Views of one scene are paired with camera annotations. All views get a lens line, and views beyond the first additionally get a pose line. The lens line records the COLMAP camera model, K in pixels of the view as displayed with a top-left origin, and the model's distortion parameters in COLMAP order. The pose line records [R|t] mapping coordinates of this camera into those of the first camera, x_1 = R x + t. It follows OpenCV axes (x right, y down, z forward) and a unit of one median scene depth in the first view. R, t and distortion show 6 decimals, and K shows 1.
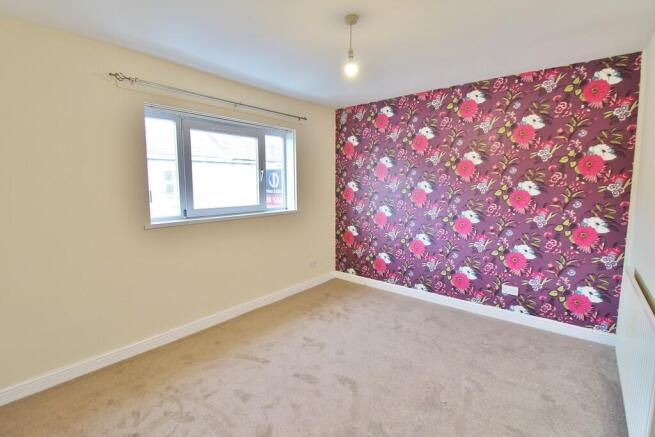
lens RADIAL K [[307.9, 0, 331.5], [0, 307.9, 218.7], [0, 0, 1]] dist [-0.002628, -0.000185]
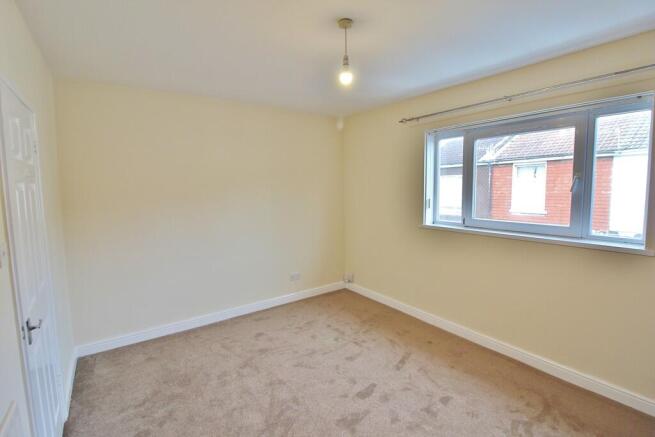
lens RADIAL K [[307.9, 0, 331.7], [0, 307.9, 220.3], [0, 0, 1]] dist [-0.002628, -0.000185]
pose [[-0.263169, 0.096405, -0.959921, 0.698199], [-0.119388, 0.984092, 0.131564, -0.112248], [0.957334, 0.149227, -0.247473, 0.875801]]
